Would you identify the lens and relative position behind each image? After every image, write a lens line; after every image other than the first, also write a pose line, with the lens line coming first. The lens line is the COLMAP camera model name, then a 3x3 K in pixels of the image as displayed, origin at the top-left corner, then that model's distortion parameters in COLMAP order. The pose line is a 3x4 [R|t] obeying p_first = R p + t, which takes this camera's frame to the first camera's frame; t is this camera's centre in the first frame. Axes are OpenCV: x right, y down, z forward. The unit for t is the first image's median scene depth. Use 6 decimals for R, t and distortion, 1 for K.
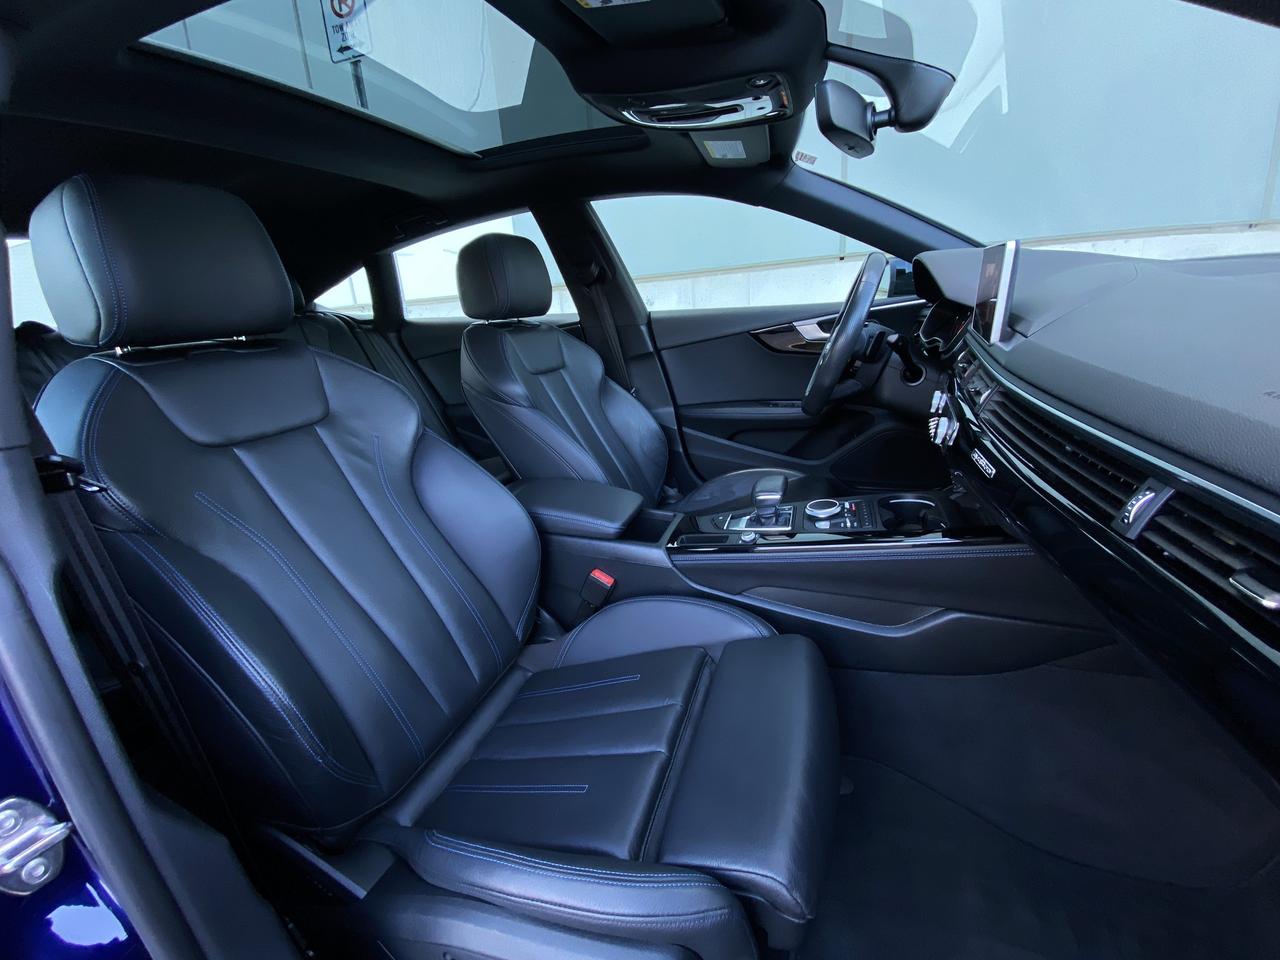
lens RADIAL K [[523.9, 0, 633.5], [0, 523.9, 478.9], [0, 0, 1]] dist [0.033171, -0.026814]
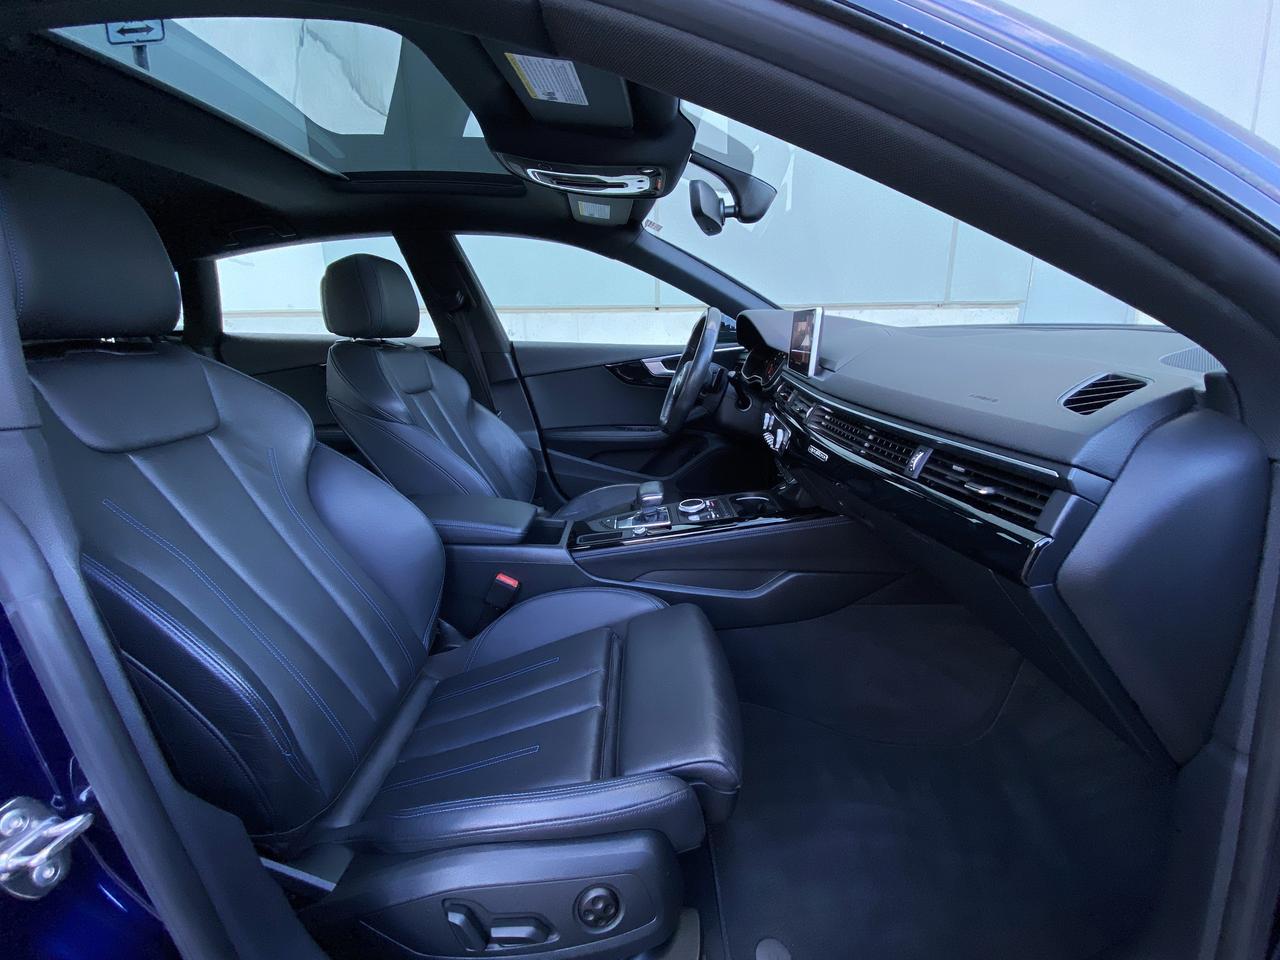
lens RADIAL K [[523.9, 0, 633.5], [0, 523.9, 478.9], [0, 0, 1]] dist [0.033171, -0.026814]
pose [[0.943233, -0.021891, 0.331409, -0.168522], [0.043163, 0.997443, -0.056961, 0.054404], [-0.329315, 0.068032, 0.941766, -0.113012]]
